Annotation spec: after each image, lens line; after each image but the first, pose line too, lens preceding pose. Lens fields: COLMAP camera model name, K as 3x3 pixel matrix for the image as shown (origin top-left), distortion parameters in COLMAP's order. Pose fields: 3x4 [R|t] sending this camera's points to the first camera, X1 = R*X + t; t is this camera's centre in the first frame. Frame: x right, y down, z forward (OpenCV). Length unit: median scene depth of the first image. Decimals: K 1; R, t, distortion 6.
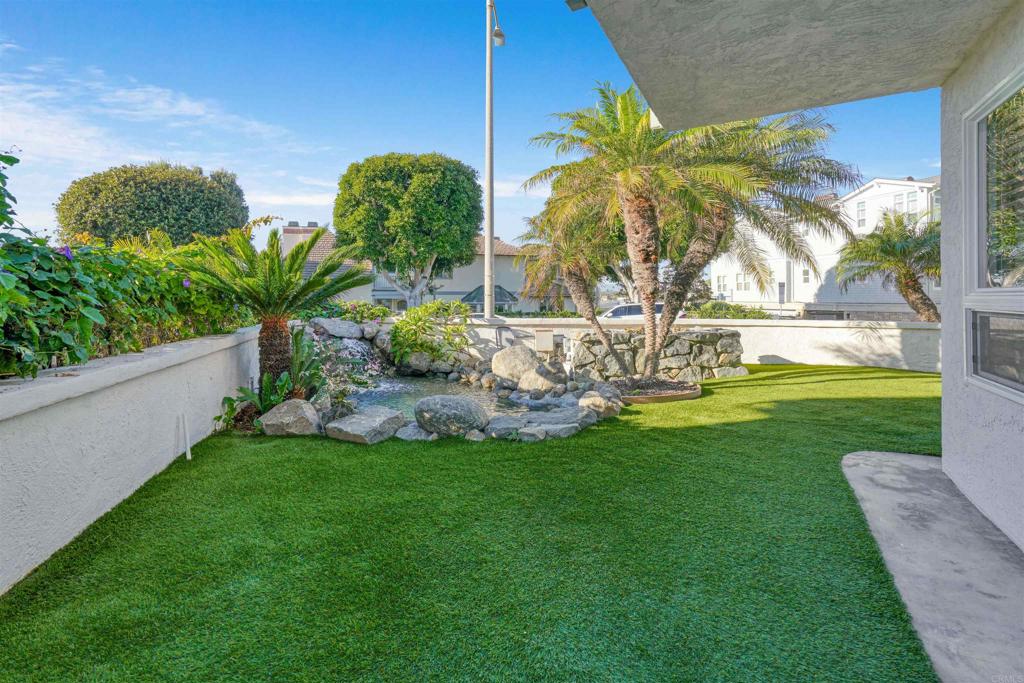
lens RADIAL K [[486.3, 0, 512.0], [0, 486.3, 341.5], [0, 0, 1]] dist [0.000588, 0.000224]
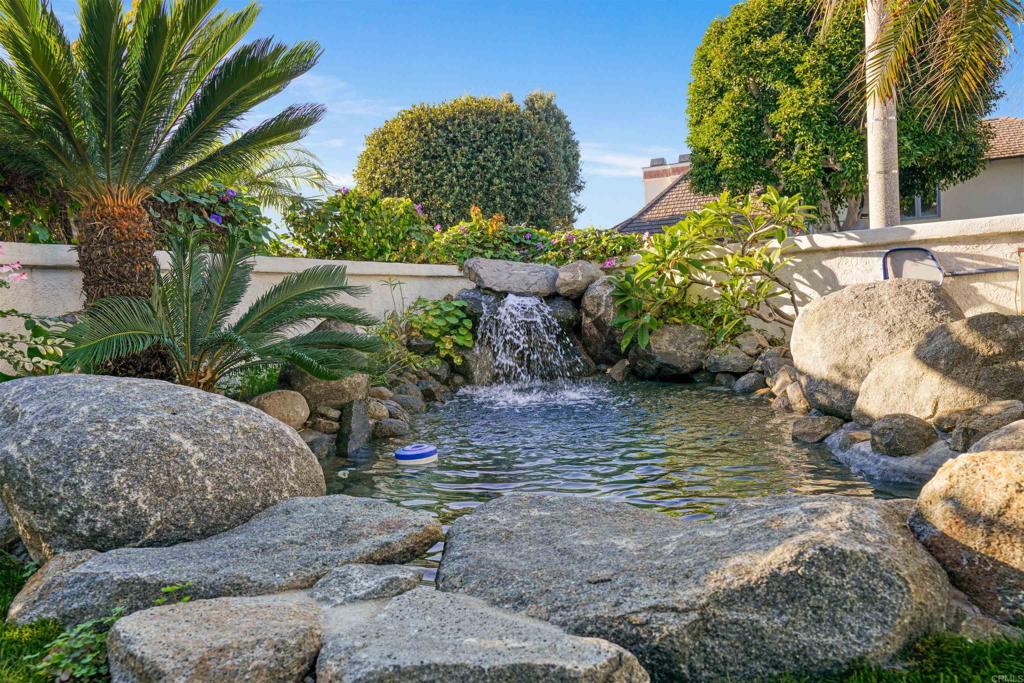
lens RADIAL K [[751.0, 0, 512.0], [0, 751.0, 341.5], [0, 0, 1]] dist [0.065243, -0.000018]
pose [[0.777386, -0.009690, -0.628950, 0.052663], [-0.000521, 0.999871, -0.016049, 0.022653], [0.629024, 0.012803, 0.777280, 0.191009]]
